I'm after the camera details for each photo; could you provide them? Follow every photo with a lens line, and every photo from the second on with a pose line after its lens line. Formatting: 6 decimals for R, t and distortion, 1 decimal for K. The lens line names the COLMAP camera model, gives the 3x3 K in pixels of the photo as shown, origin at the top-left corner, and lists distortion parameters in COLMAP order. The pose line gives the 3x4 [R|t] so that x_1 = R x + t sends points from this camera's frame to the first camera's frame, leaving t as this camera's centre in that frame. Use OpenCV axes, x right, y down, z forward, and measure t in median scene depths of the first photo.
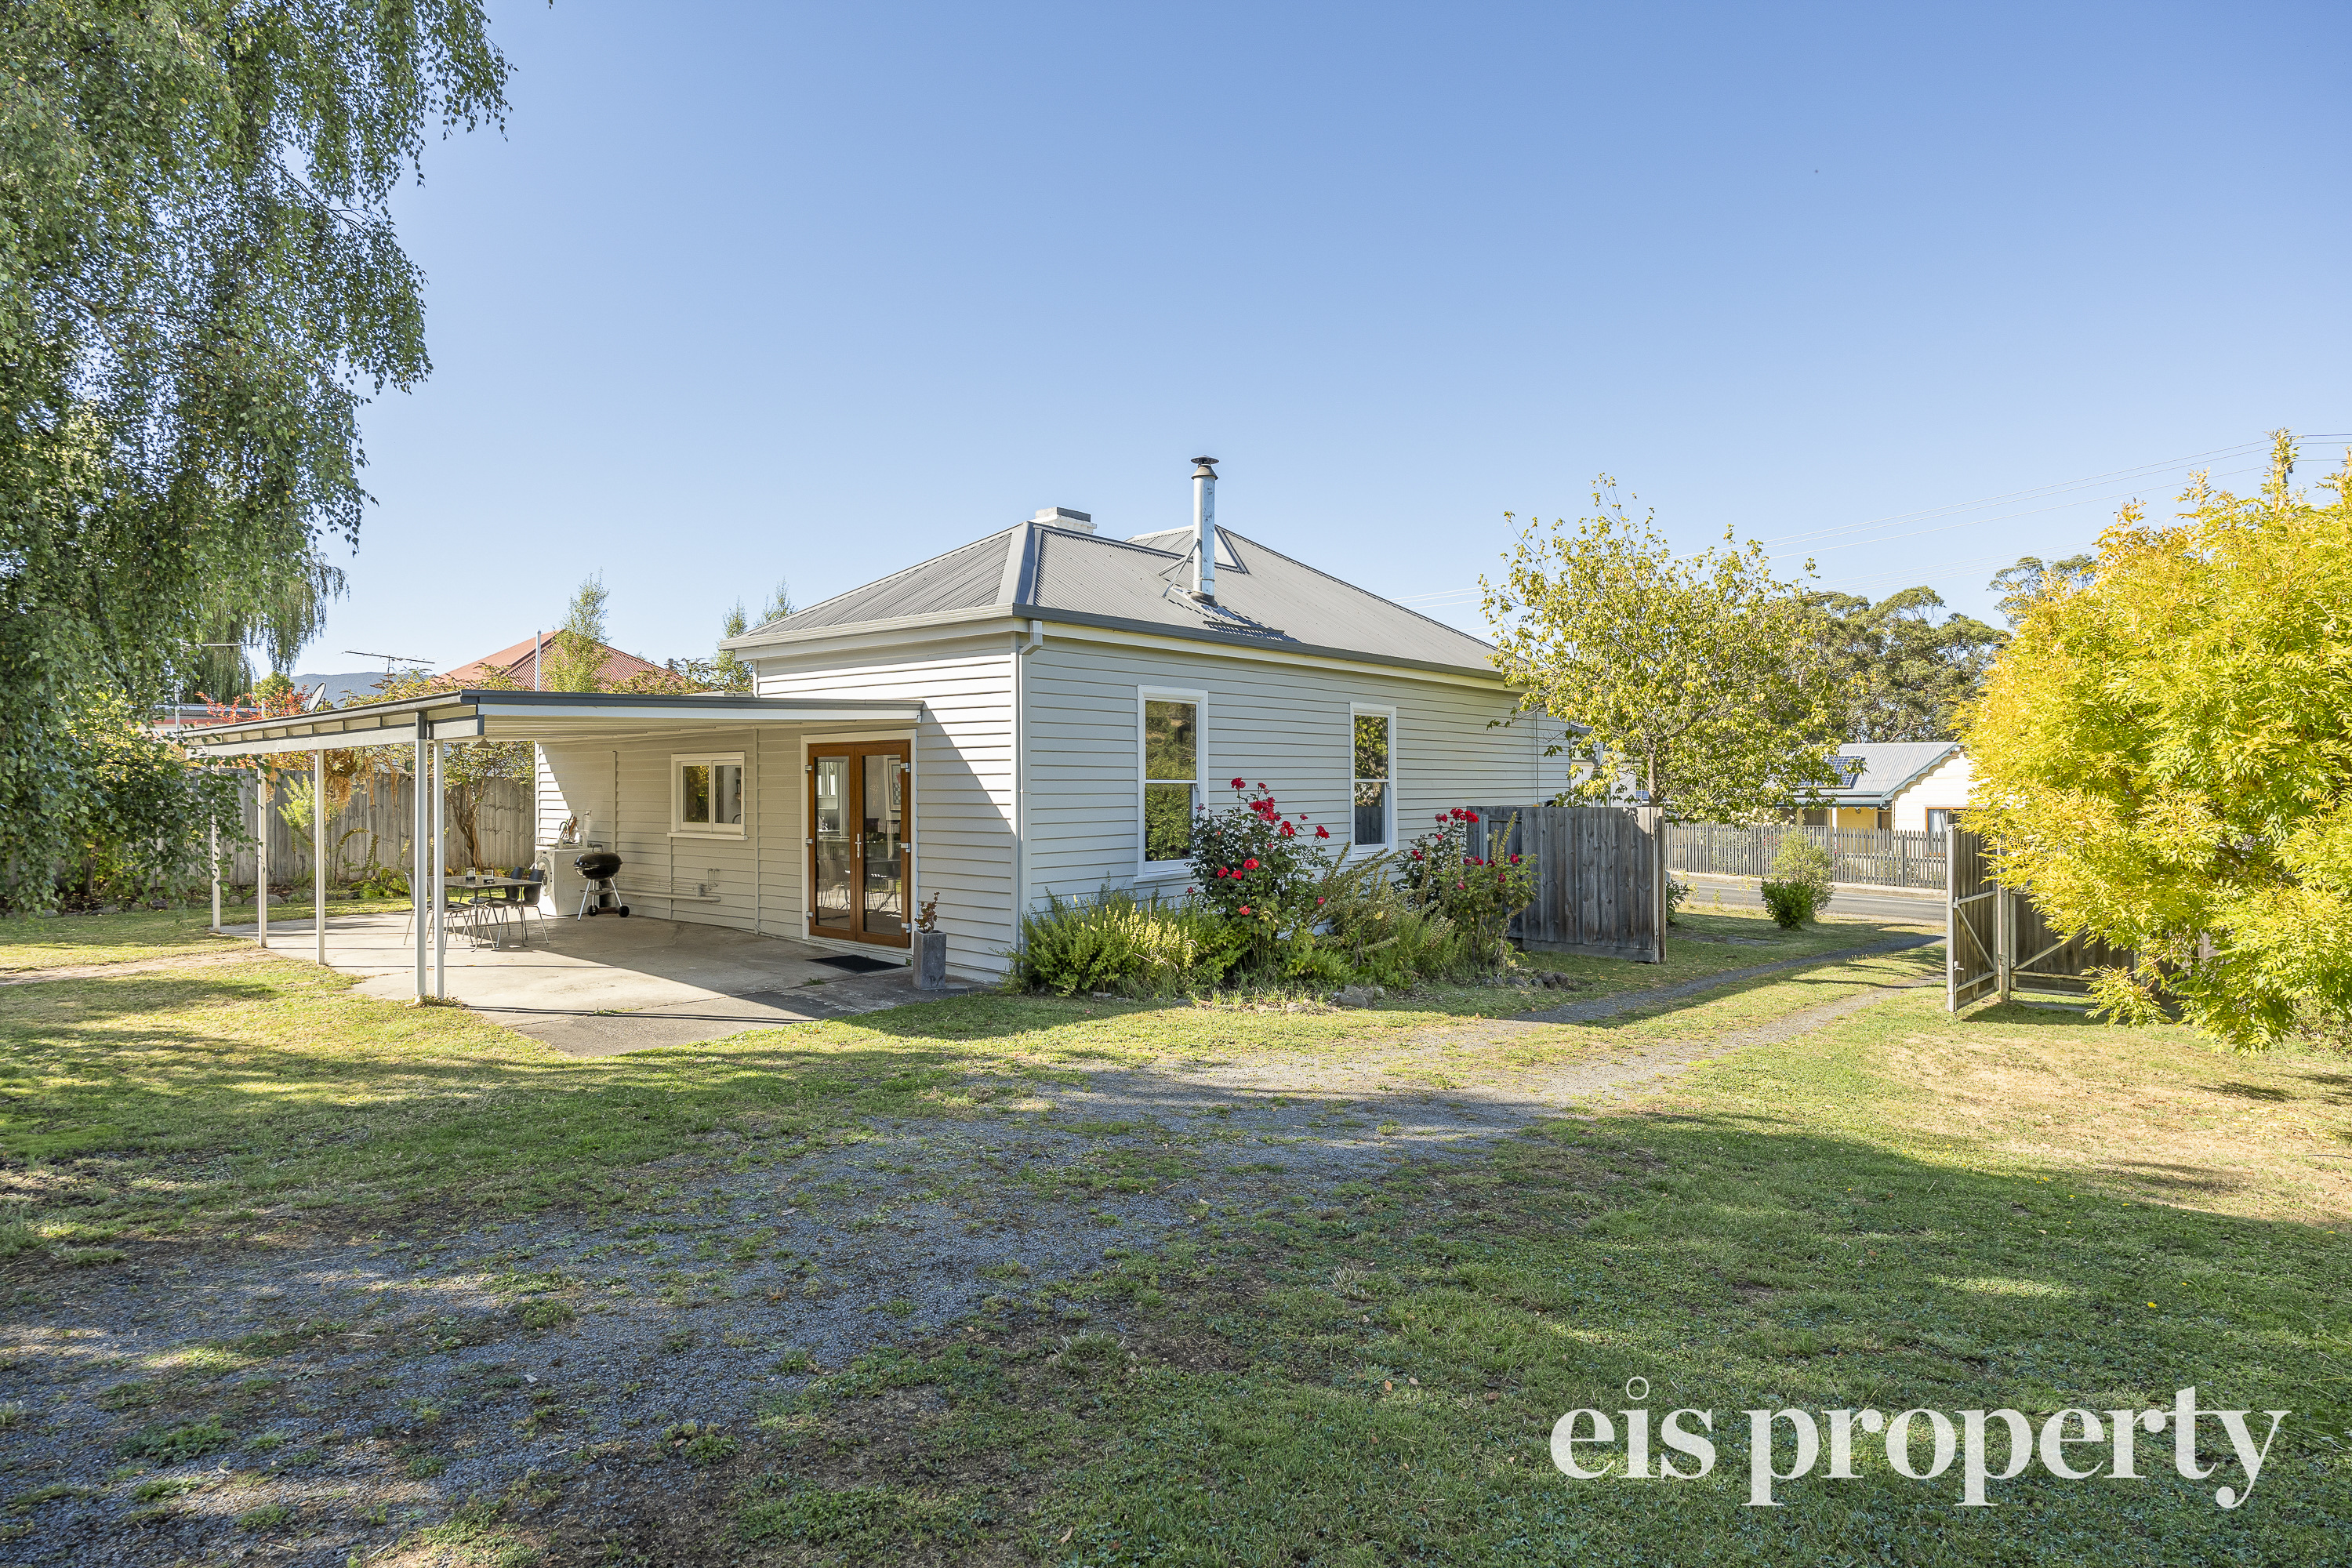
lens RADIAL K [[1280.6, 0, 1174.9], [0, 1280.6, 798.6], [0, 0, 1]] dist [-0.000225, 0.002513]
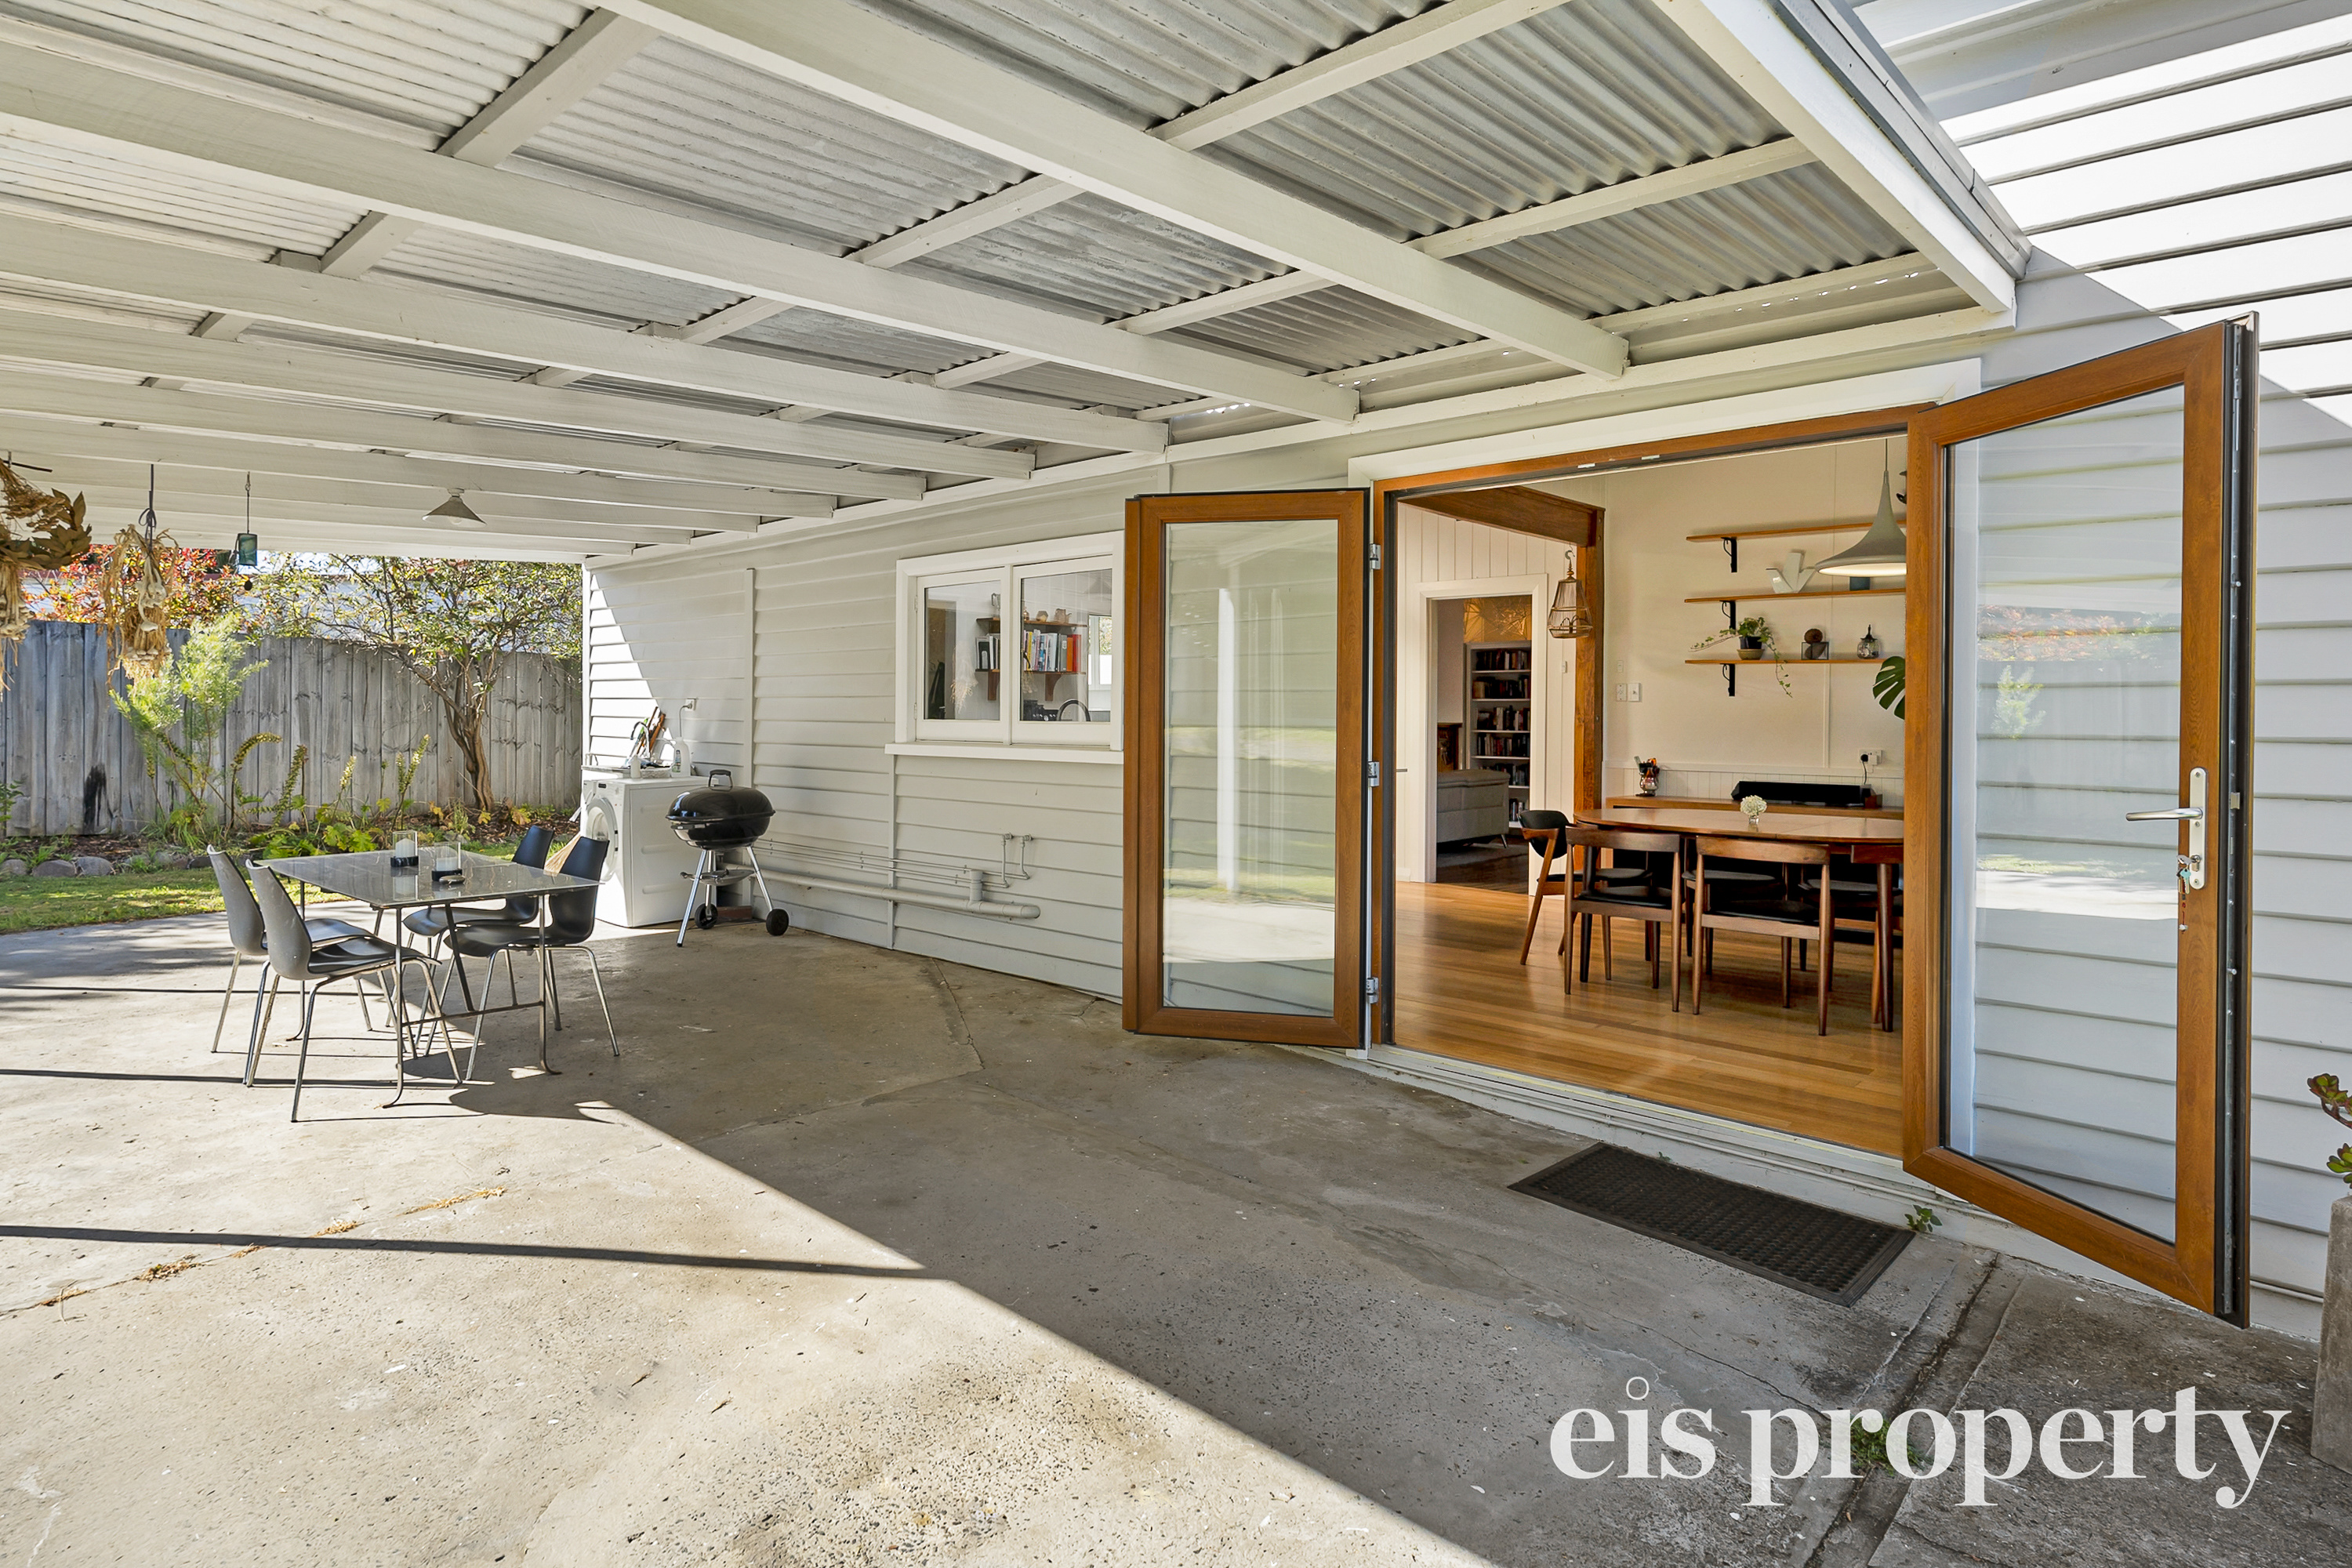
lens RADIAL K [[1280.6, 0, 1137.8], [0, 1280.6, 725.0], [0, 0, 1]] dist [-0.000225, 0.002513]
pose [[0.998488, 0.011027, -0.053857, -0.275519], [-0.011214, 0.999932, -0.003186, 0.019586], [0.053818, 0.003785, 0.998544, 0.550721]]
